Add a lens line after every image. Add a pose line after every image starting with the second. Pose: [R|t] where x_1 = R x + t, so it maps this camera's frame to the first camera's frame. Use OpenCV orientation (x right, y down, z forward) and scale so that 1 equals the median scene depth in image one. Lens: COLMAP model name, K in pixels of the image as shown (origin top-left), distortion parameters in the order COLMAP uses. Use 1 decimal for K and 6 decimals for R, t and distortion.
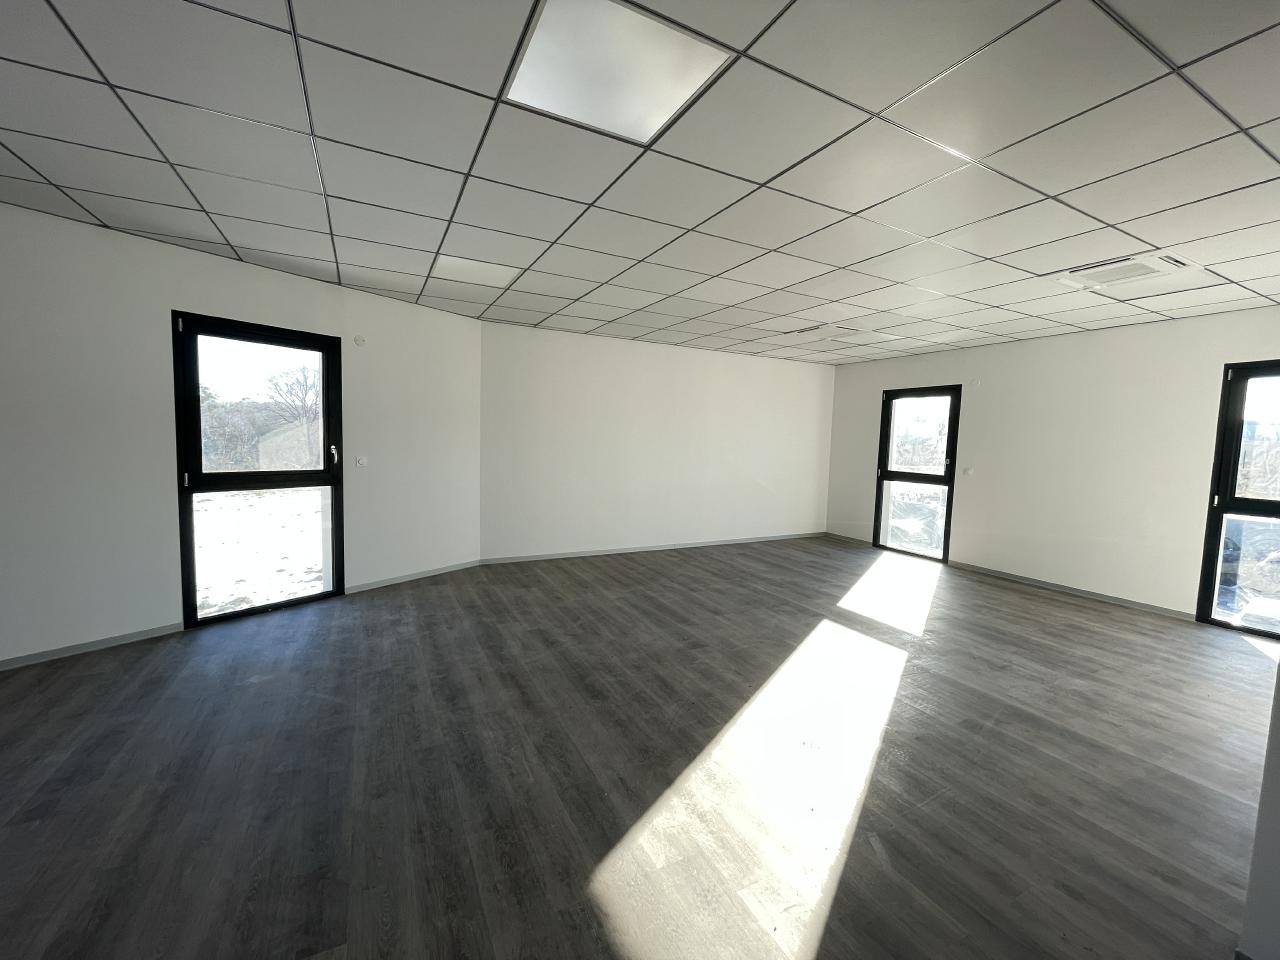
lens RADIAL K [[517.4, 0, 641.6], [0, 517.4, 476.8], [0, 0, 1]] dist [-0.002309, -0.000422]
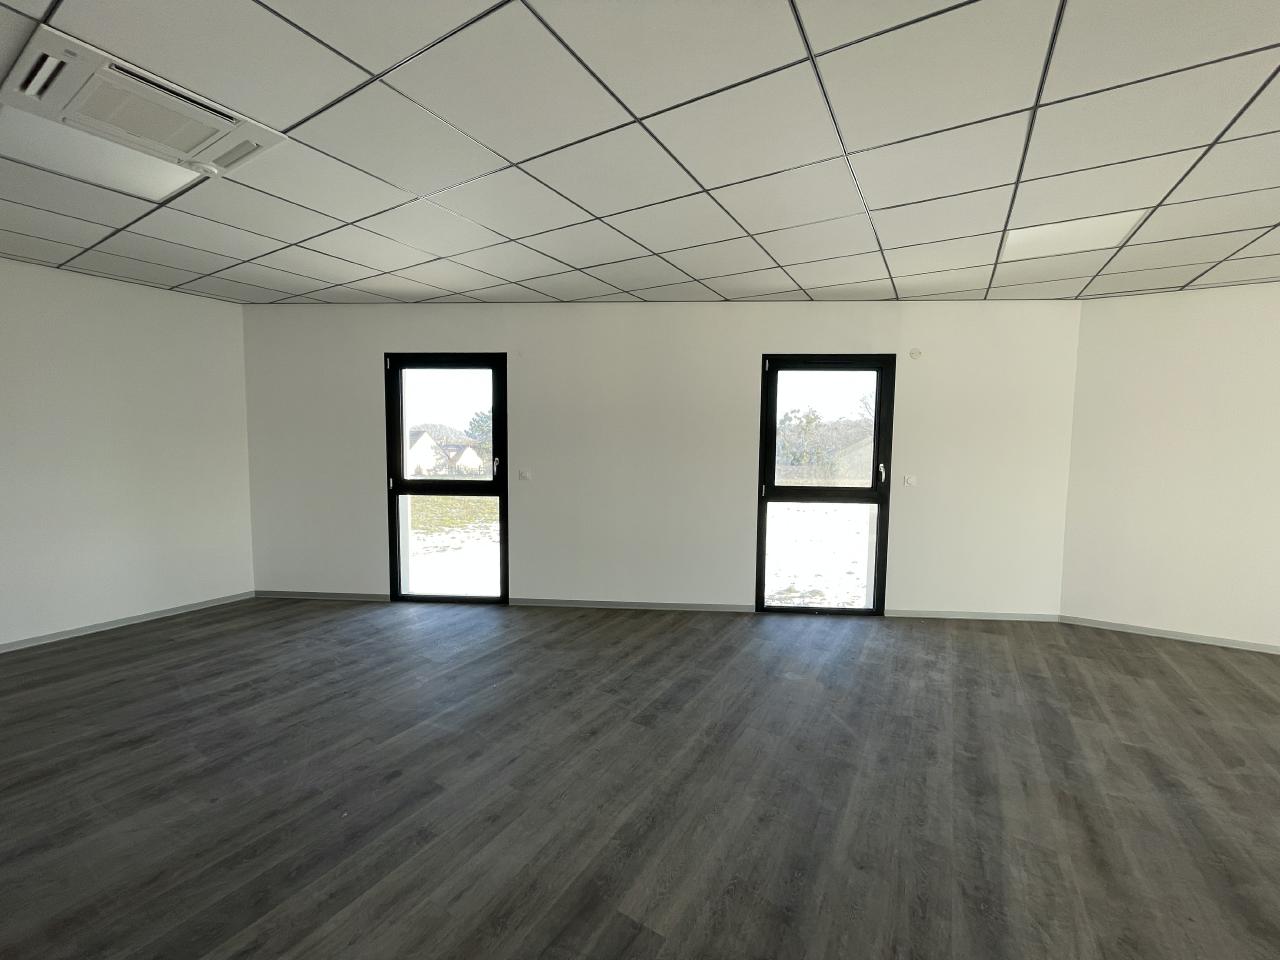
lens RADIAL K [[517.4, 0, 641.6], [0, 517.4, 476.8], [0, 0, 1]] dist [-0.002309, -0.000422]
pose [[0.519049, 0.039597, -0.853827, 0.014385], [-0.060062, 0.998147, 0.009778, -0.020460], [0.852631, 0.046207, 0.520466, 0.105587]]
